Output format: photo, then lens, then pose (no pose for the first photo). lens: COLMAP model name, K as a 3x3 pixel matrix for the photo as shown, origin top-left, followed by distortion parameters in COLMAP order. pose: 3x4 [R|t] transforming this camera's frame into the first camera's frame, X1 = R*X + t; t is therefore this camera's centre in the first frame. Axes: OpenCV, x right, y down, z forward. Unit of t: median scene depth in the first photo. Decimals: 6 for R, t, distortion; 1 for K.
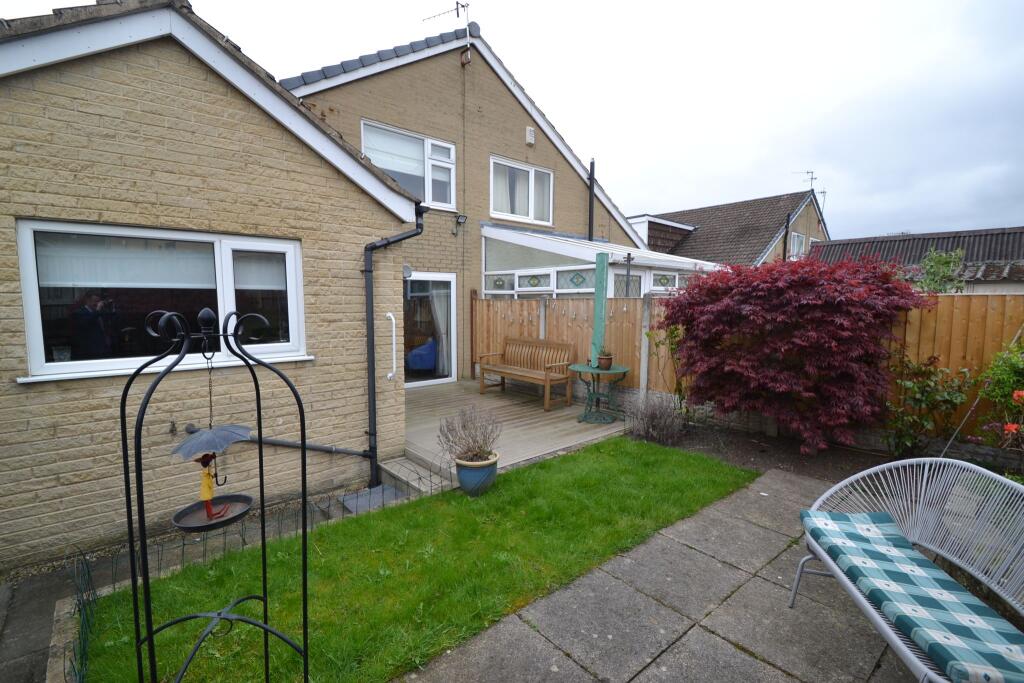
lens RADIAL K [[453.2, 0, 507.0], [0, 453.2, 341.6], [0, 0, 1]] dist [0.015710, -0.017347]
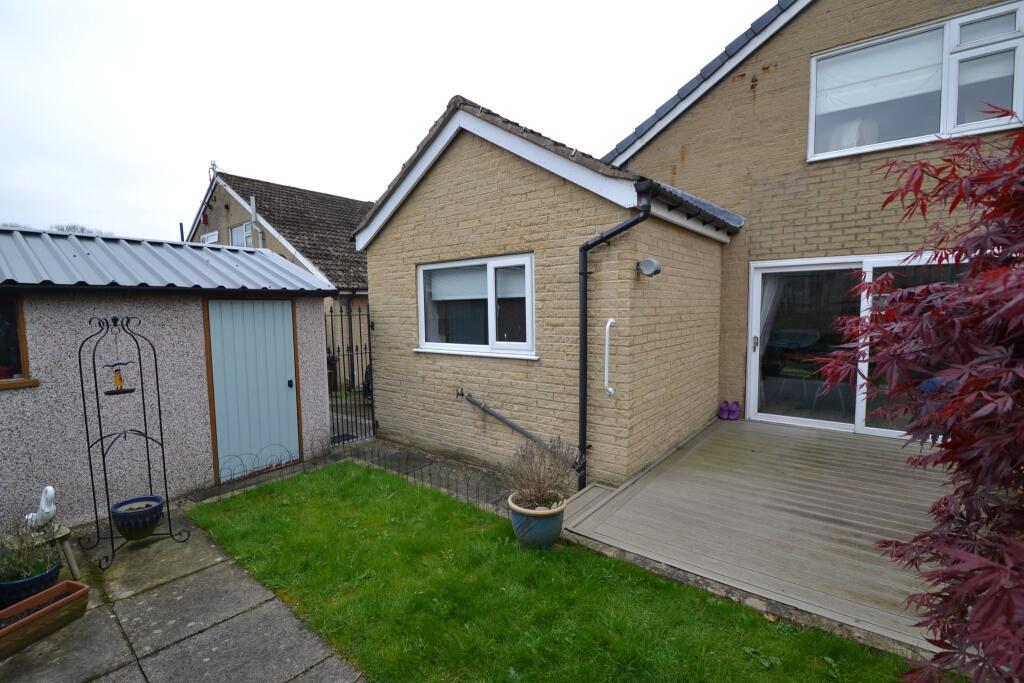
lens RADIAL K [[463.3, 0, 512.0], [0, 463.3, 341.5], [0, 0, 1]] dist [0.010577, -0.015598]
pose [[0.180472, 0.068317, -0.981205, 0.667909], [-0.069493, 0.995978, 0.056564, -0.064782], [0.981122, 0.057978, 0.184494, 0.751797]]
